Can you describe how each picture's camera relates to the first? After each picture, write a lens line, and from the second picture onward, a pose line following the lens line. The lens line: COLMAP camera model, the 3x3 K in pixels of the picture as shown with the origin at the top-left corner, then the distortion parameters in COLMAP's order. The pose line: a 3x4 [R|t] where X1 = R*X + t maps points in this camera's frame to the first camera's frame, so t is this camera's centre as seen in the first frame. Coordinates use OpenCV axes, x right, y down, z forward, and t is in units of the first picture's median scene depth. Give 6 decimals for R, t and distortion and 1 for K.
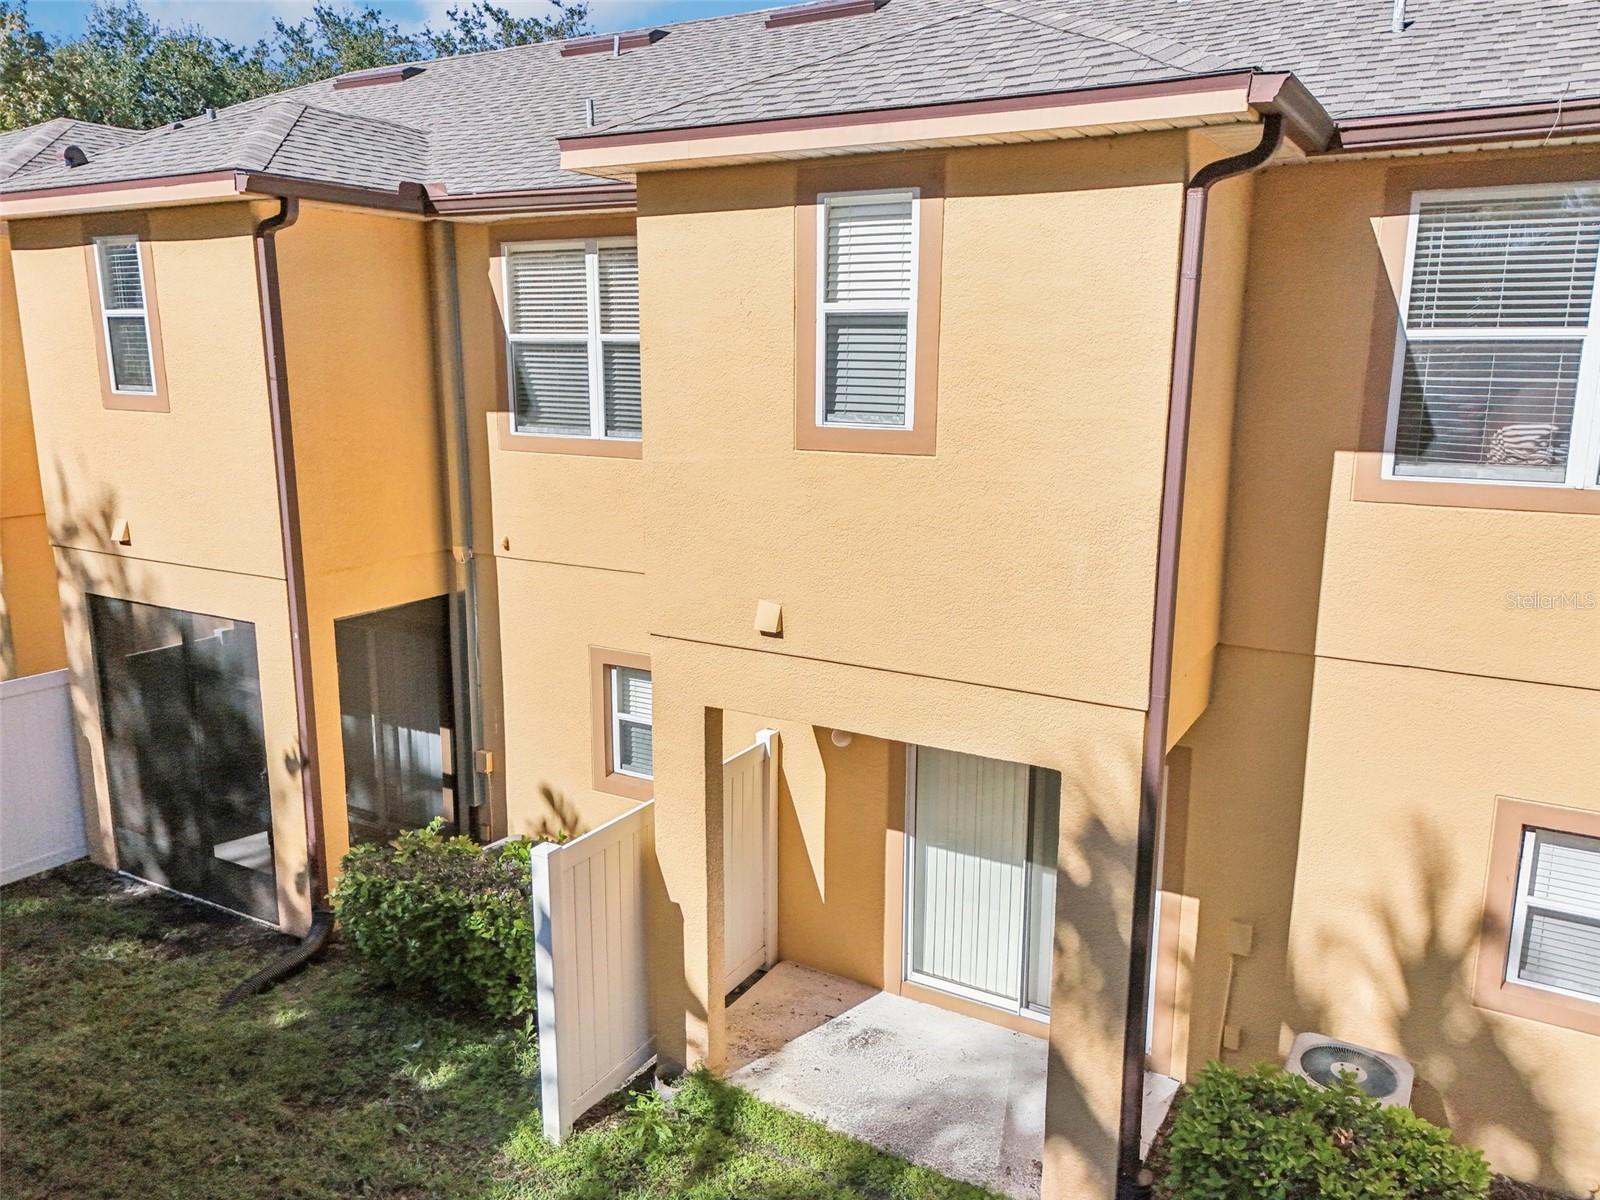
lens RADIAL K [[1207.3, 0, 799.9], [0, 1207.3, 597.2], [0, 0, 1]] dist [0.085969, -0.080607]
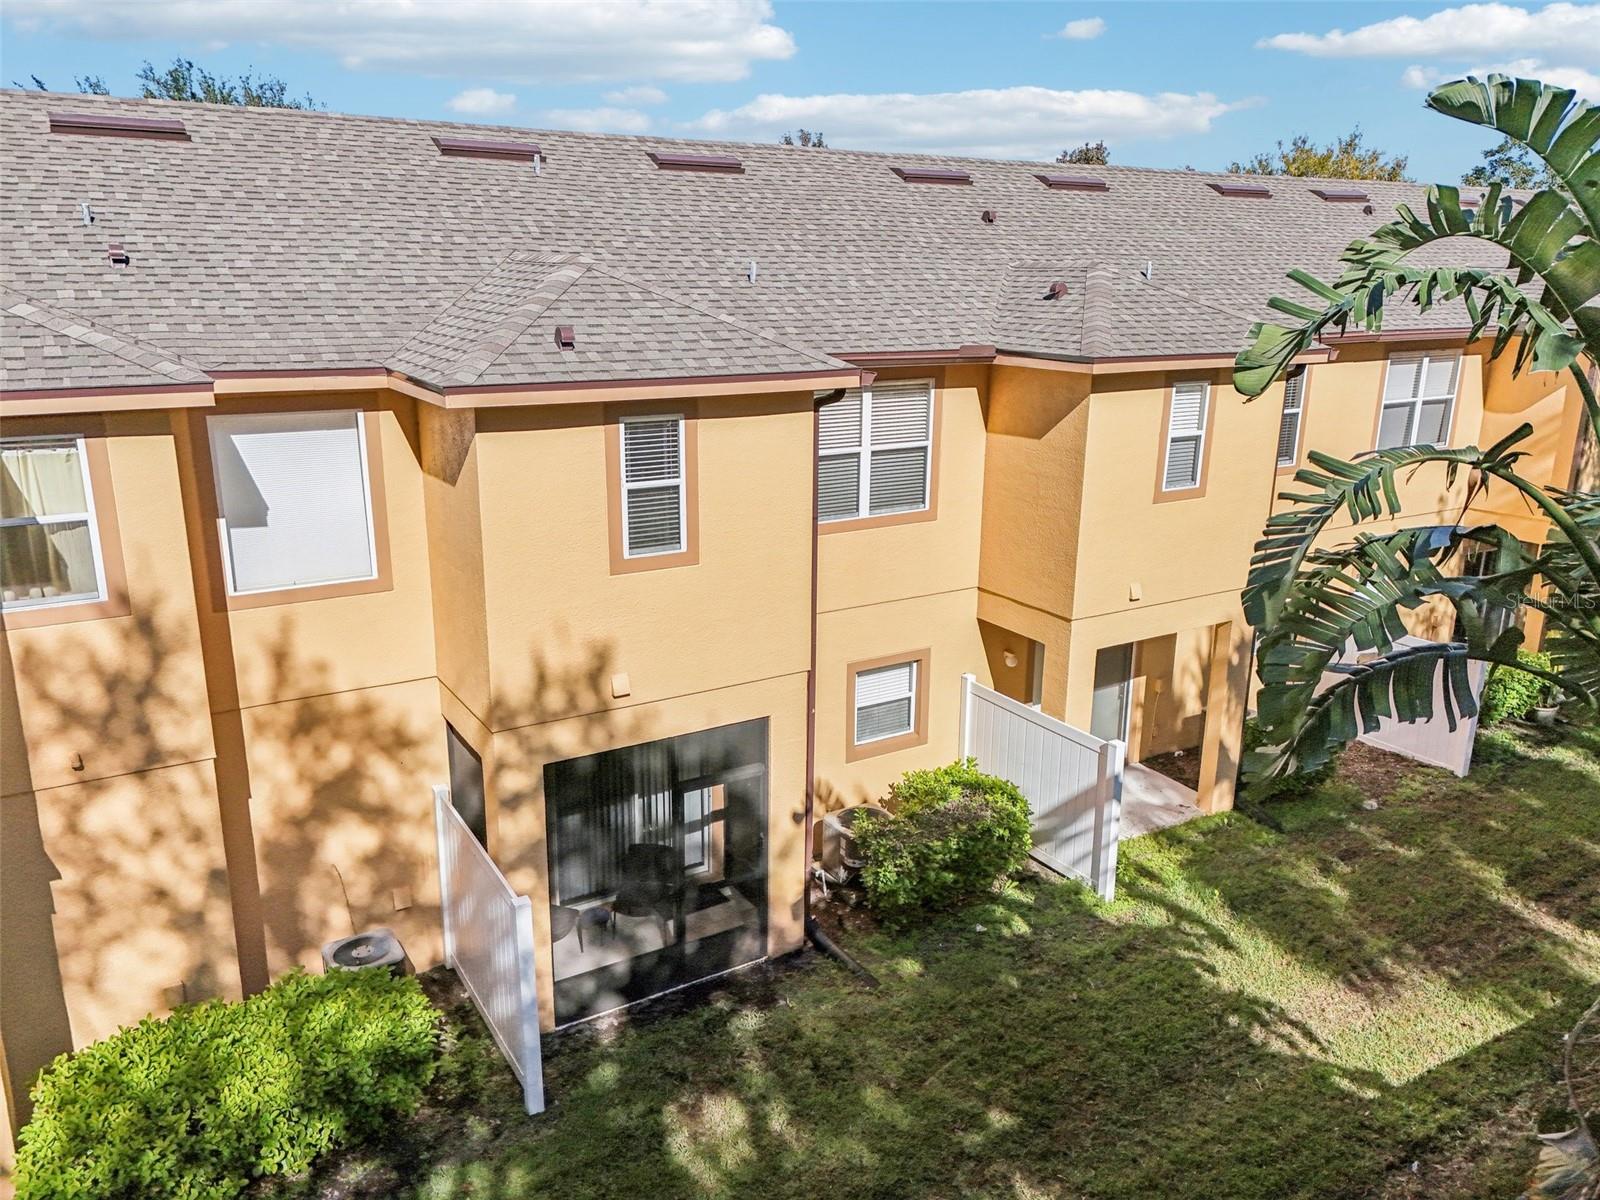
lens RADIAL K [[1207.3, 0, 798.9], [0, 1207.3, 604.8], [0, 0, 1]] dist [0.085969, -0.080607]
pose [[0.474452, -0.242945, 0.846093, -1.425288], [0.172708, 0.968171, 0.181151, -0.300291], [-0.863173, 0.060180, 0.501309, 0.361867]]
